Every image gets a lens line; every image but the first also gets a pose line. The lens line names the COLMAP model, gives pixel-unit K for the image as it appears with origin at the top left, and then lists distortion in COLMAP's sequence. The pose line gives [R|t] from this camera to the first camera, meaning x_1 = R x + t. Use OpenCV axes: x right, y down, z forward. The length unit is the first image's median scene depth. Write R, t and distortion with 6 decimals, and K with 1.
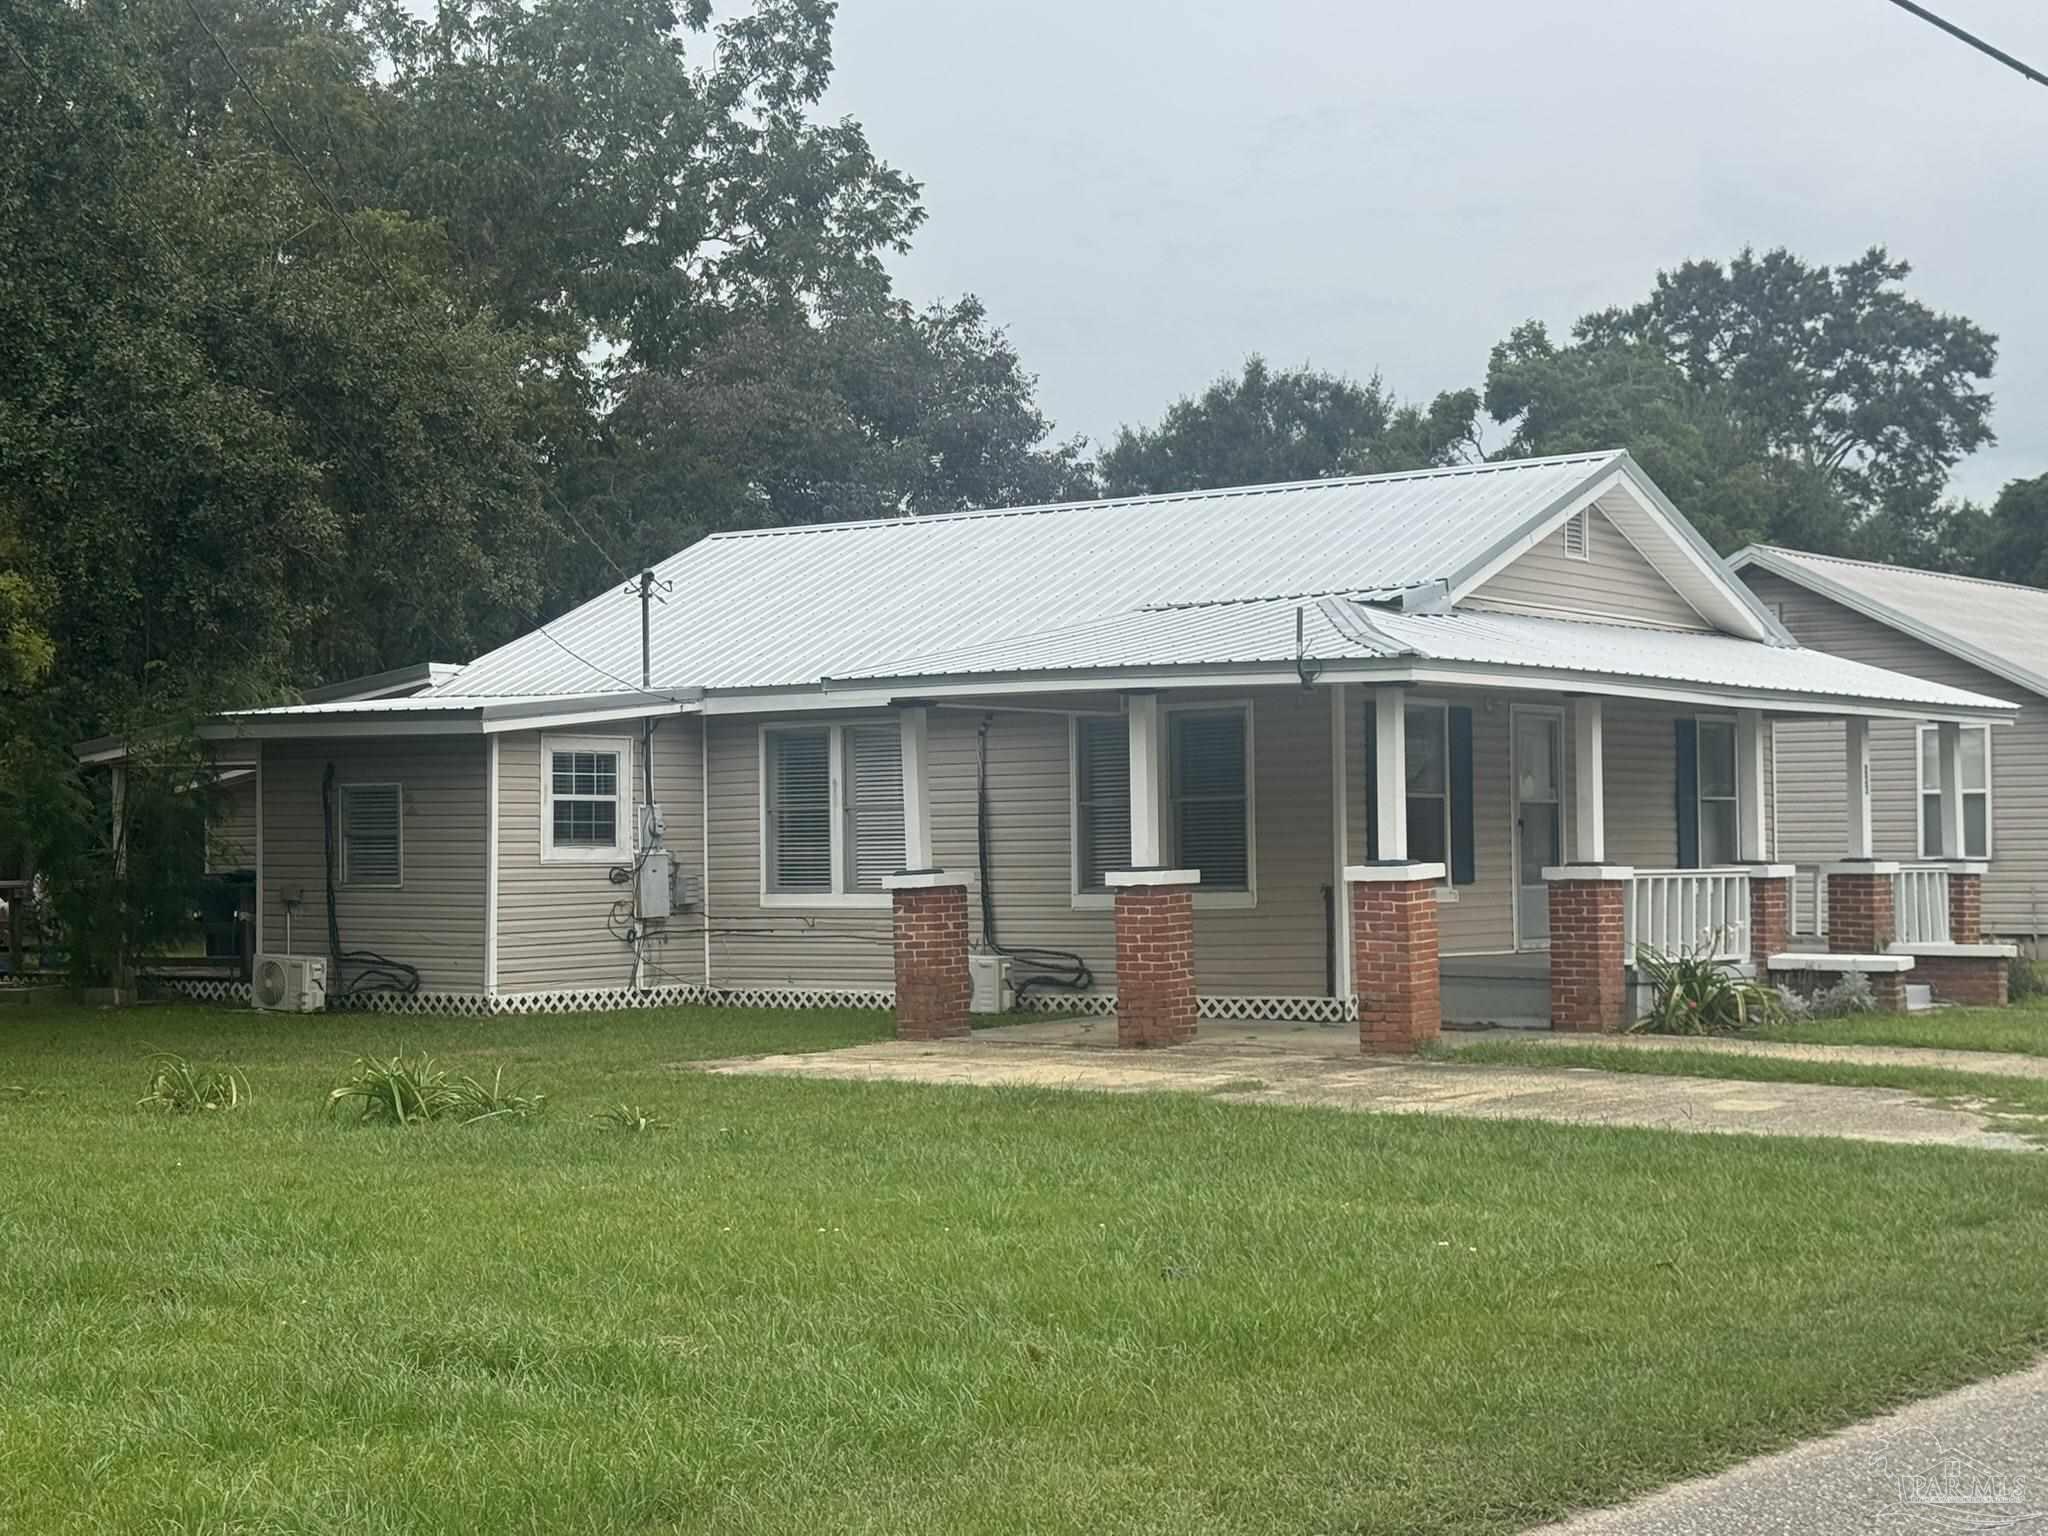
lens RADIAL K [[3220.4, 0, 1026.0], [0, 3220.4, 768.4], [0, 0, 1]] dist [0.110513, 0.000000]
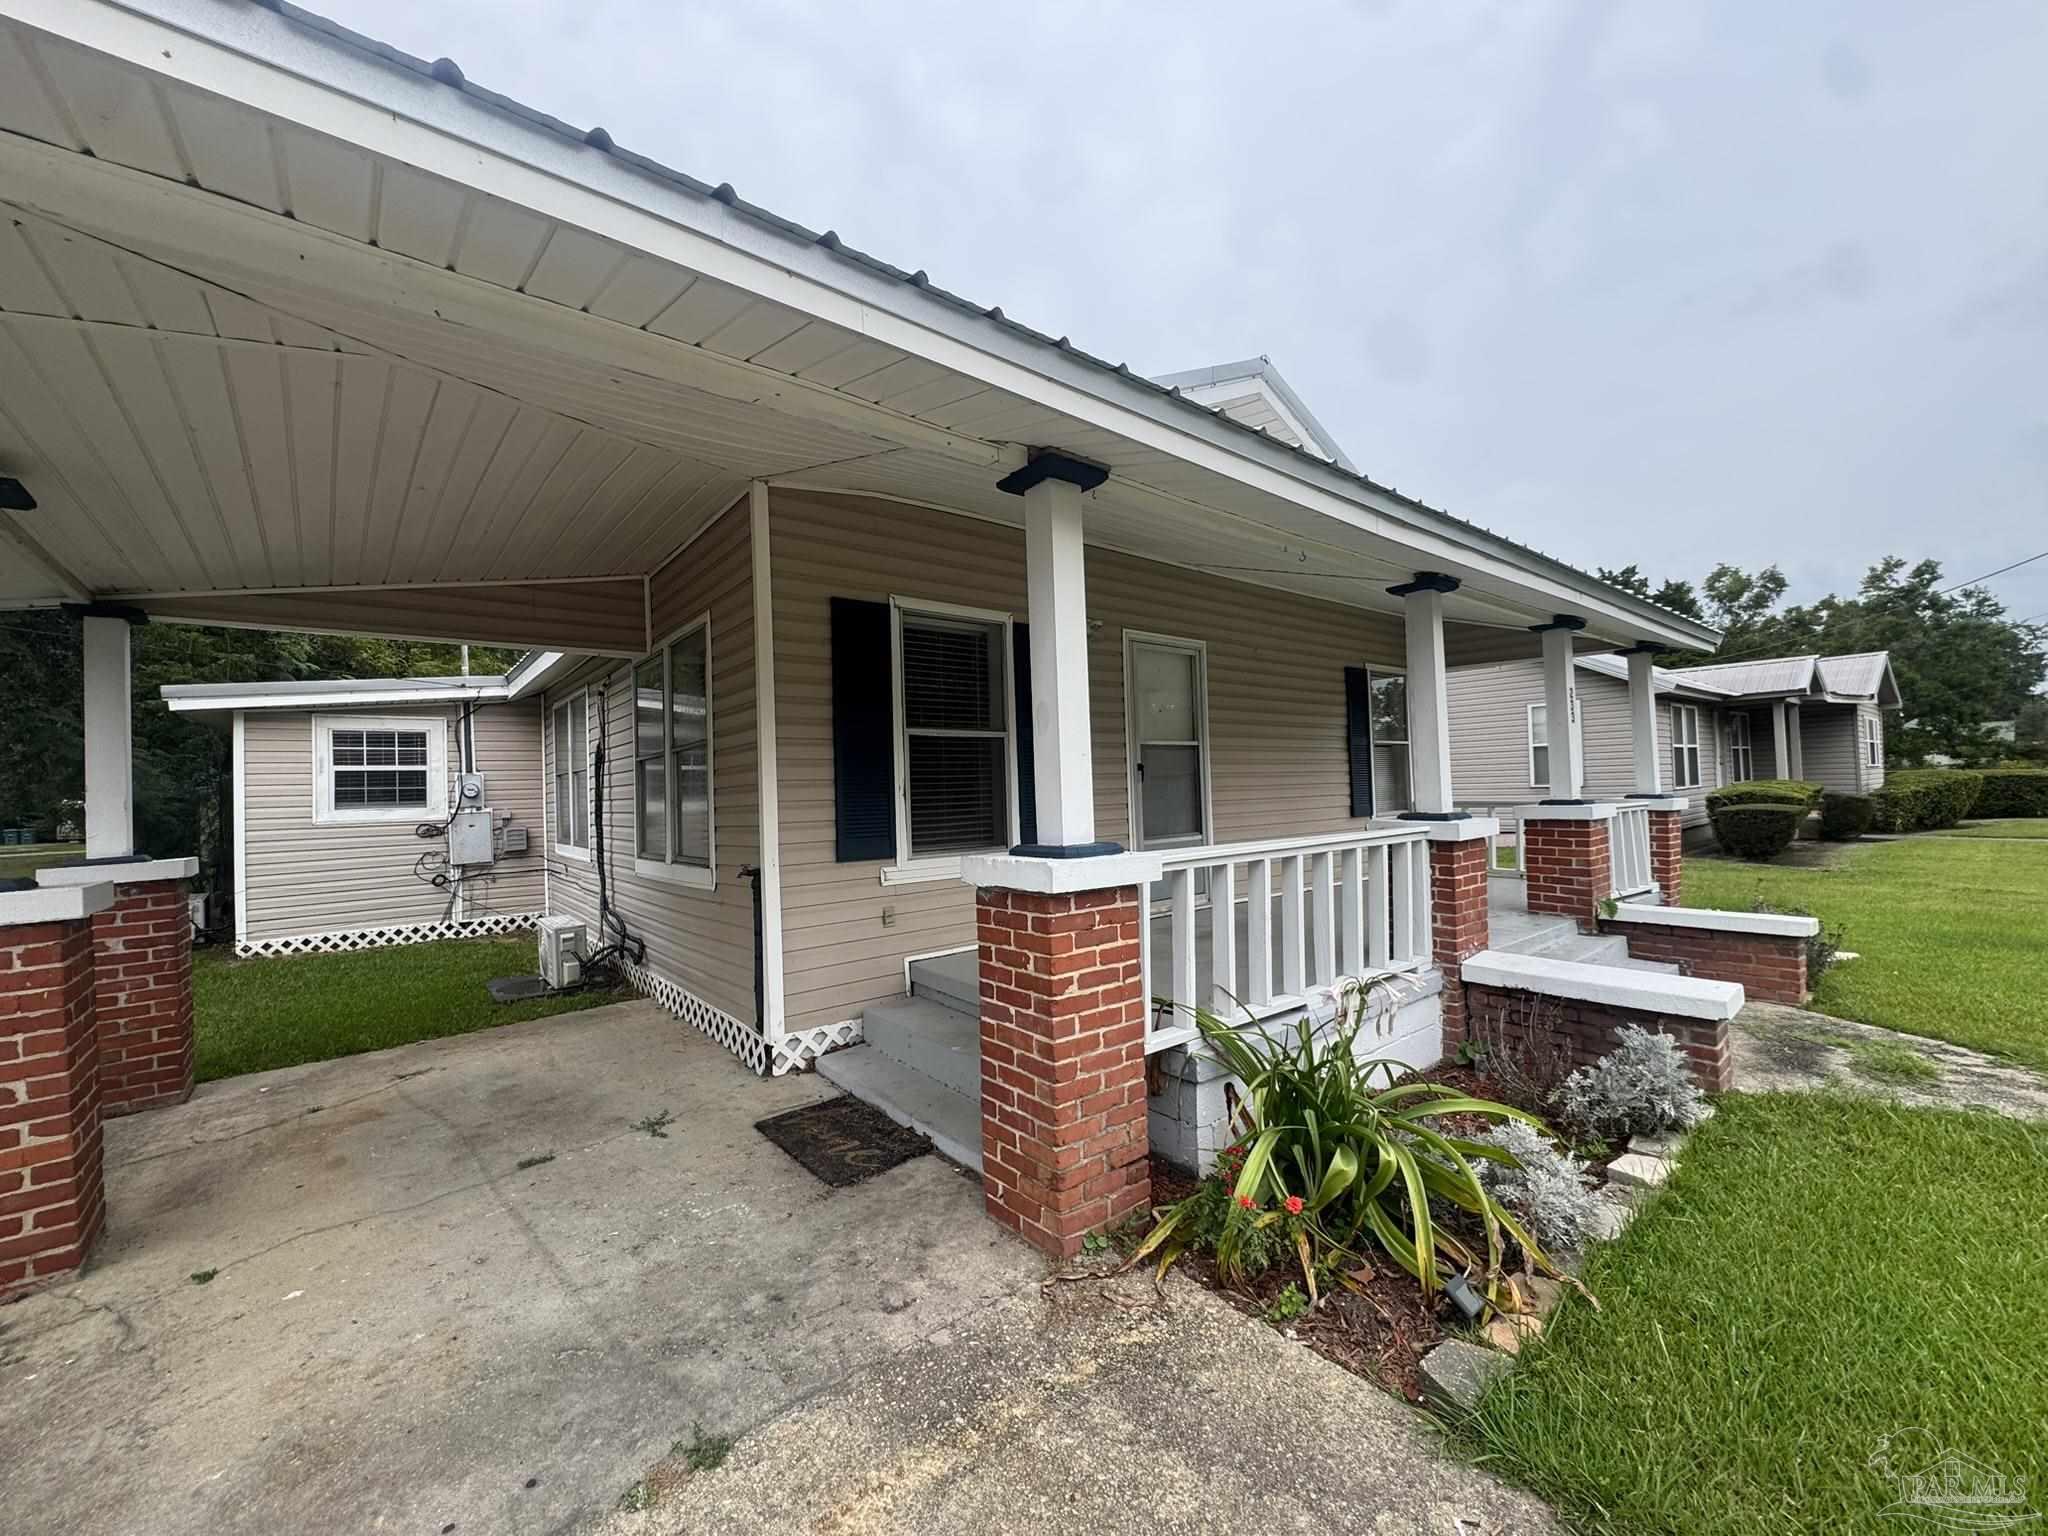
lens RADIAL K [[847.4, 0, 1014.9], [0, 847.4, 768.2], [0, 0, 1]] dist [-0.003216, 0.000100]
pose [[0.974531, -0.026131, -0.222724, 0.167319], [0.027413, 0.999621, 0.002666, 0.015043], [0.222570, -0.008704, 0.974878, 0.755536]]
